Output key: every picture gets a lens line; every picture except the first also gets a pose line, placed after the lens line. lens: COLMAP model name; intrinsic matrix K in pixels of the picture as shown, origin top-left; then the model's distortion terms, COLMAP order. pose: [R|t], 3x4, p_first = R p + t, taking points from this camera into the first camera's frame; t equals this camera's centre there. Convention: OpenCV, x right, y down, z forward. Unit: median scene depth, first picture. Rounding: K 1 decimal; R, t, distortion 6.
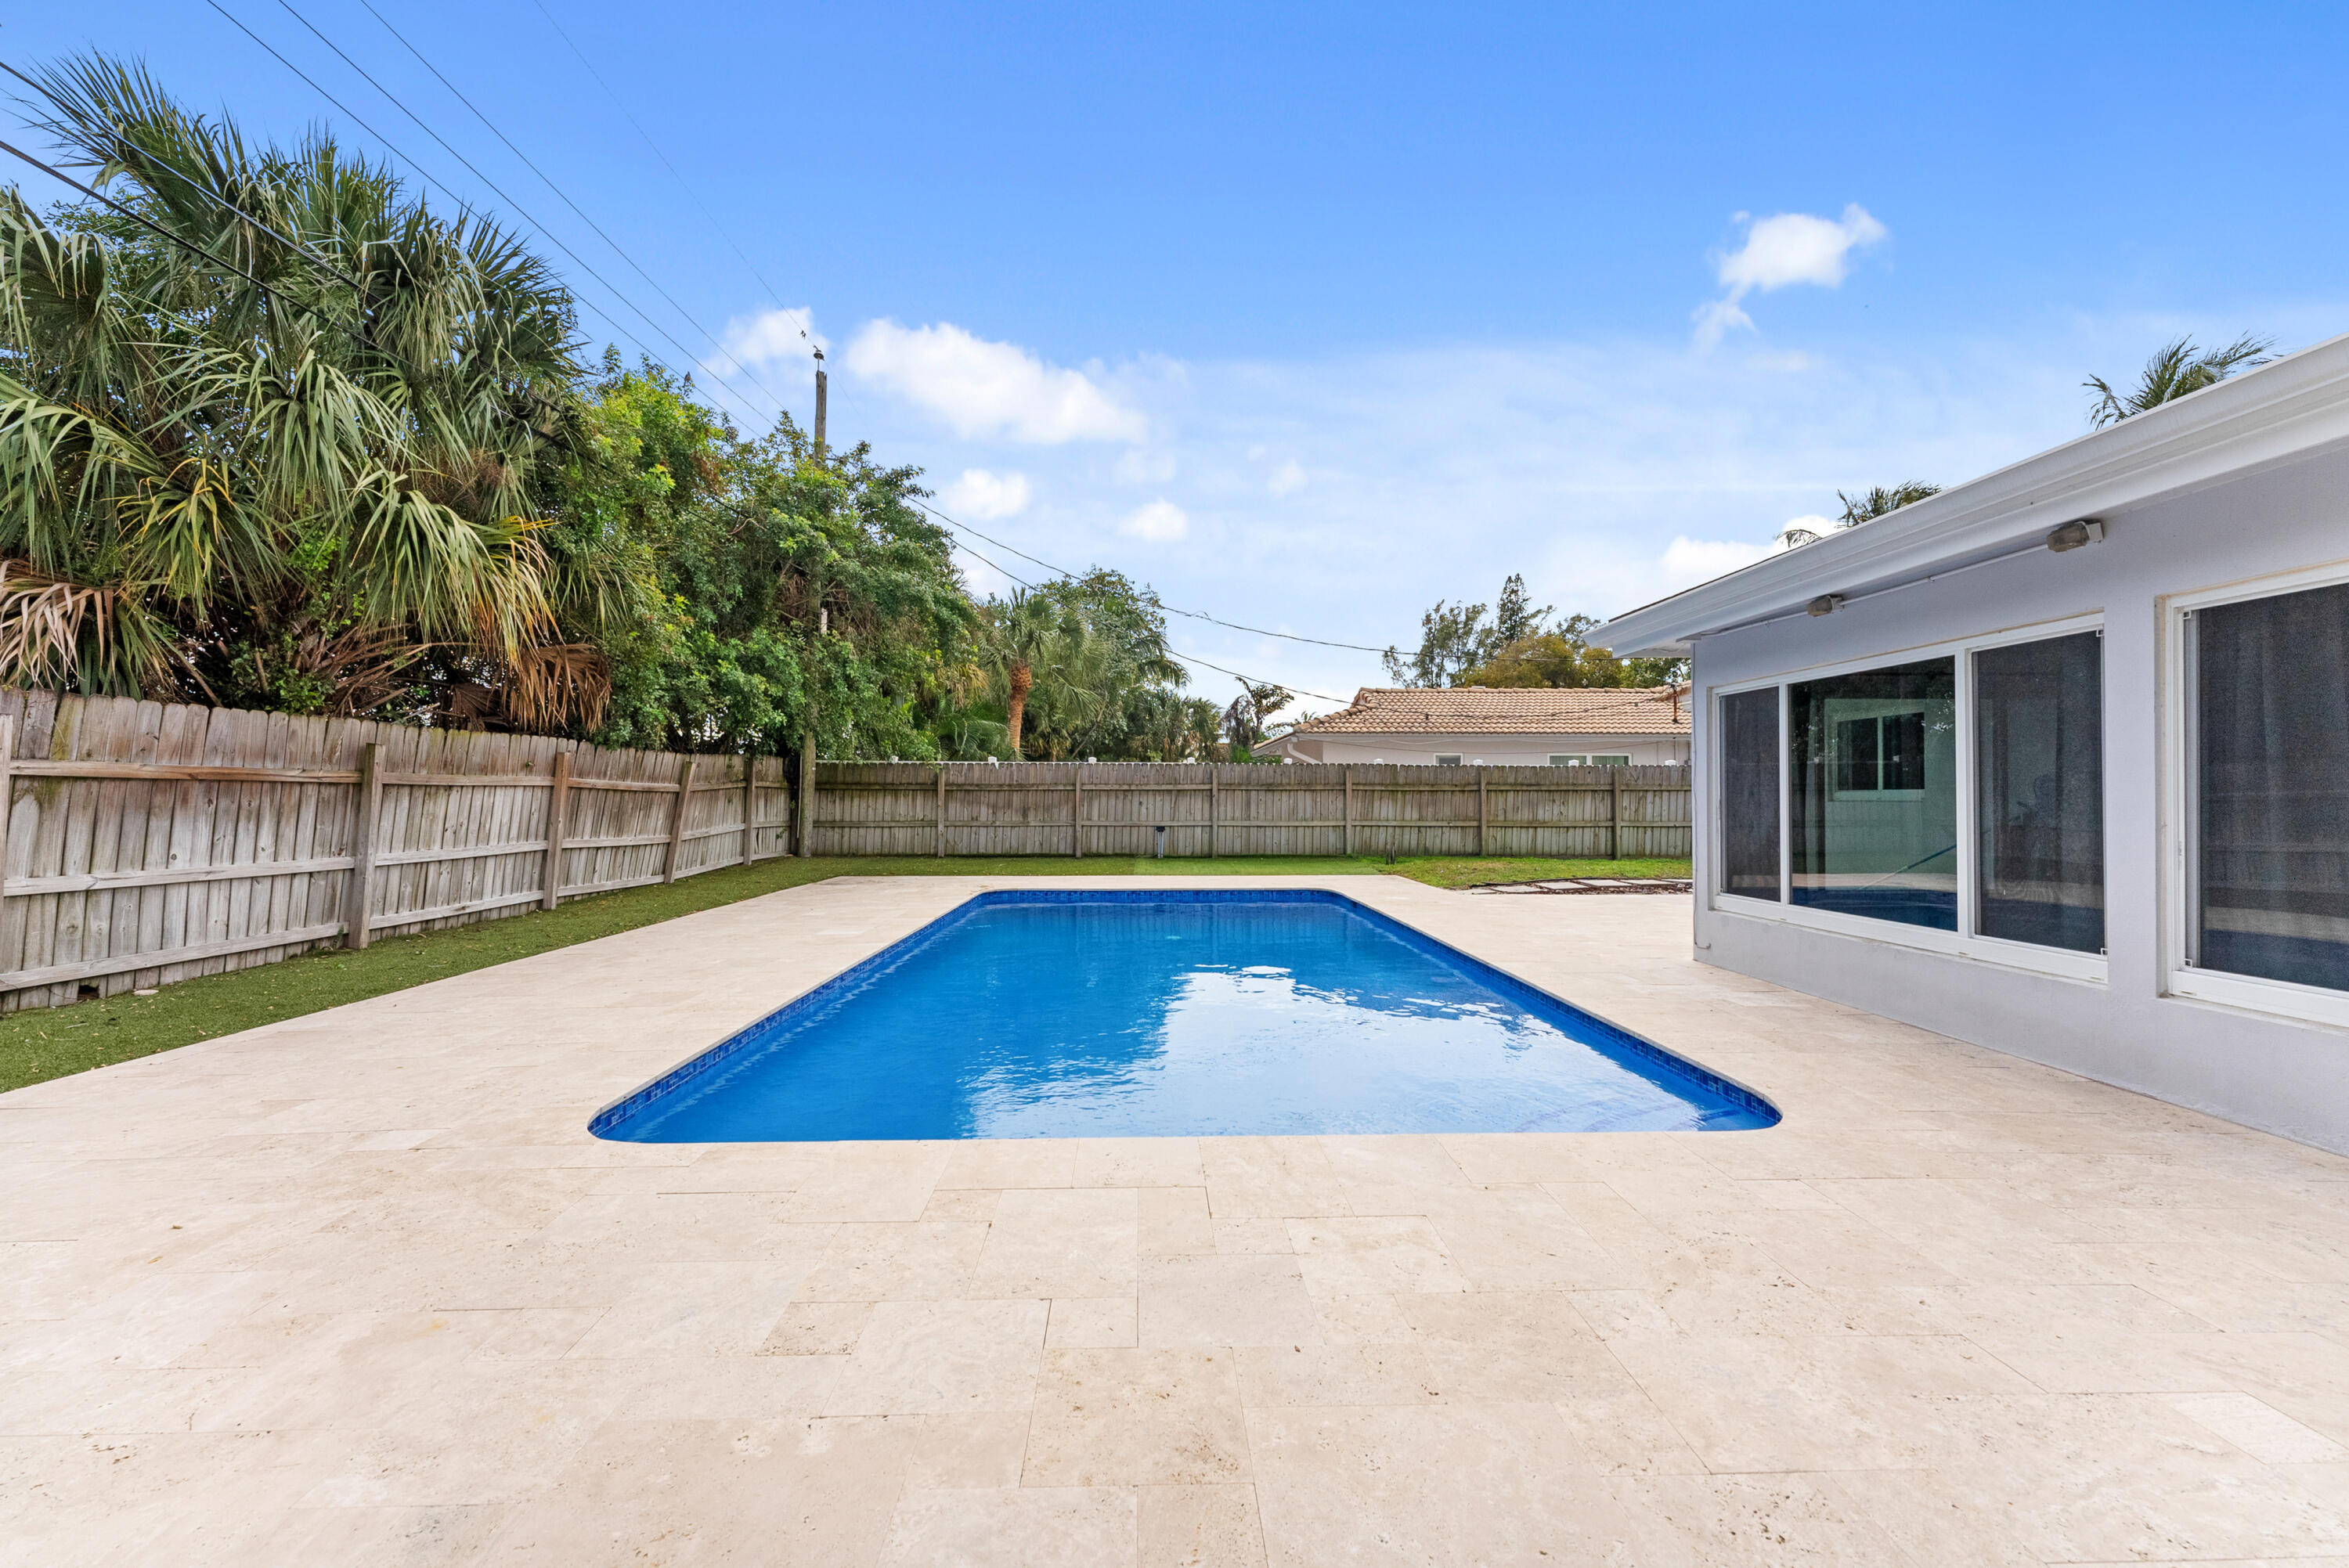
lens RADIAL K [[943.7, 0, 1174.5], [0, 943.7, 784.0], [0, 0, 1]] dist [-0.001024, -0.000064]
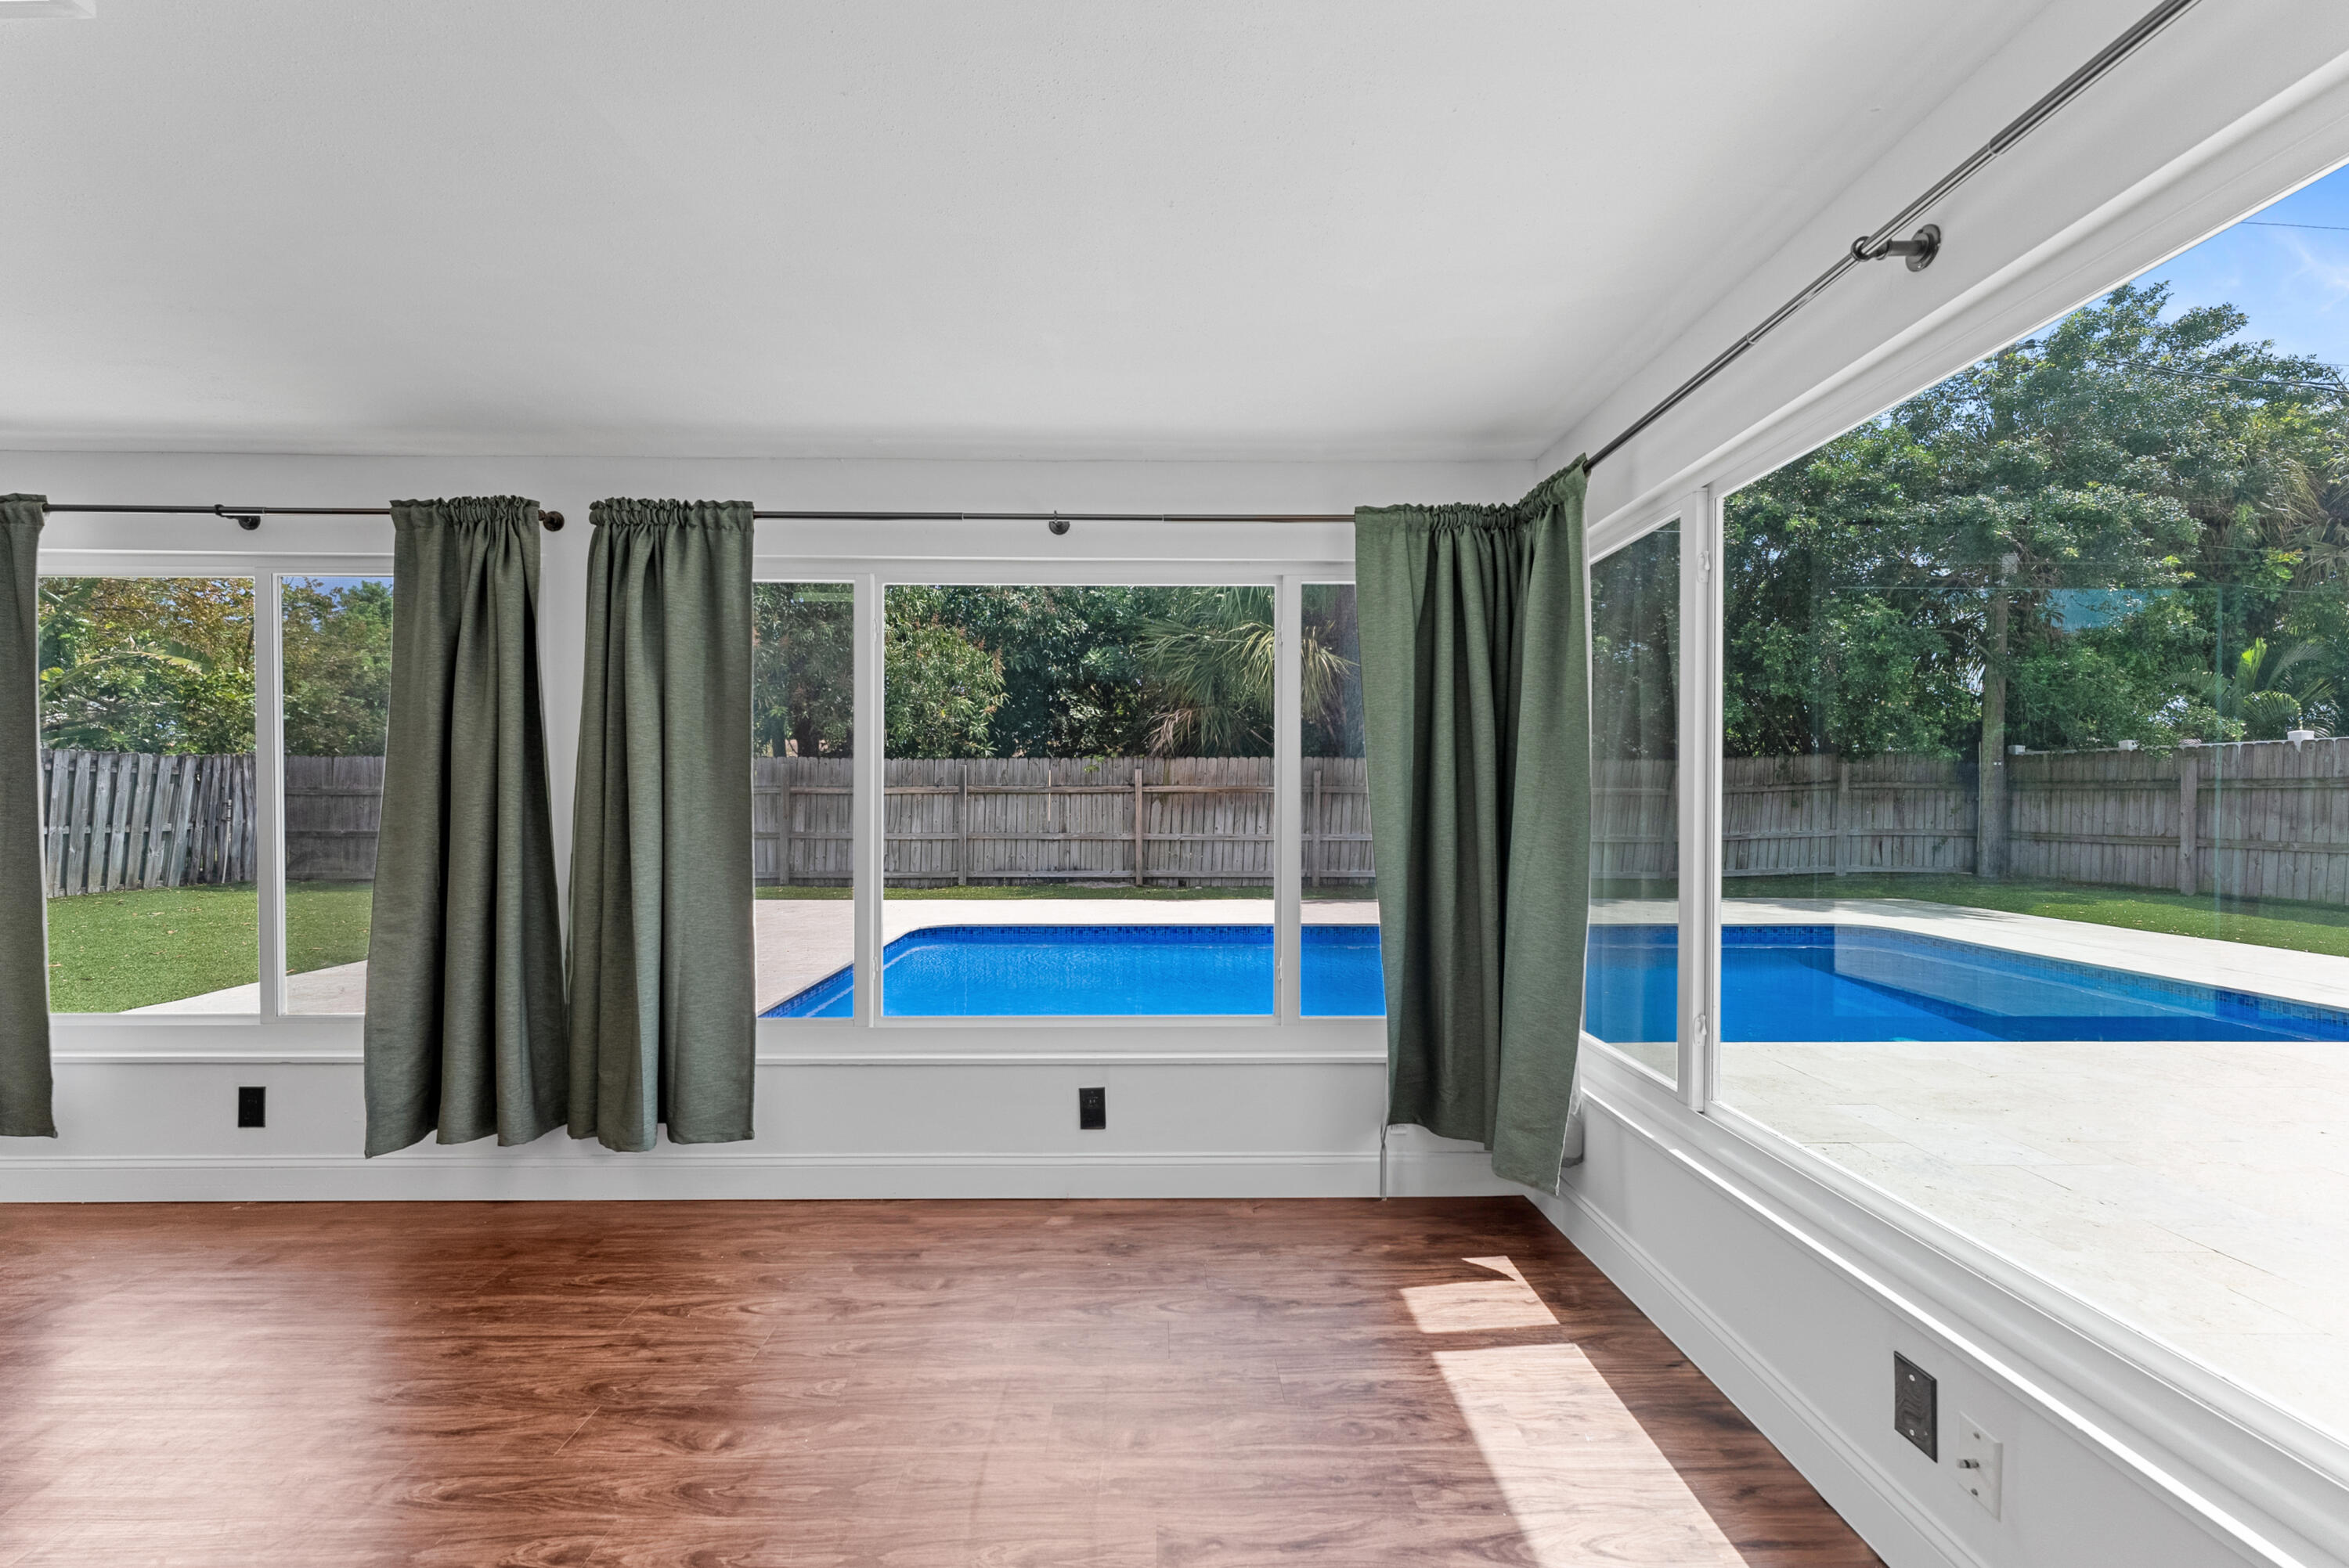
lens RADIAL K [[943.7, 0, 1174.5], [0, 943.7, 784.0], [0, 0, 1]] dist [-0.001024, -0.000064]
pose [[-0.032923, -0.018570, -0.999285, 1.106063], [0.014534, 0.999713, -0.019056, 0.015298], [0.999352, -0.015151, -0.032644, 0.971594]]
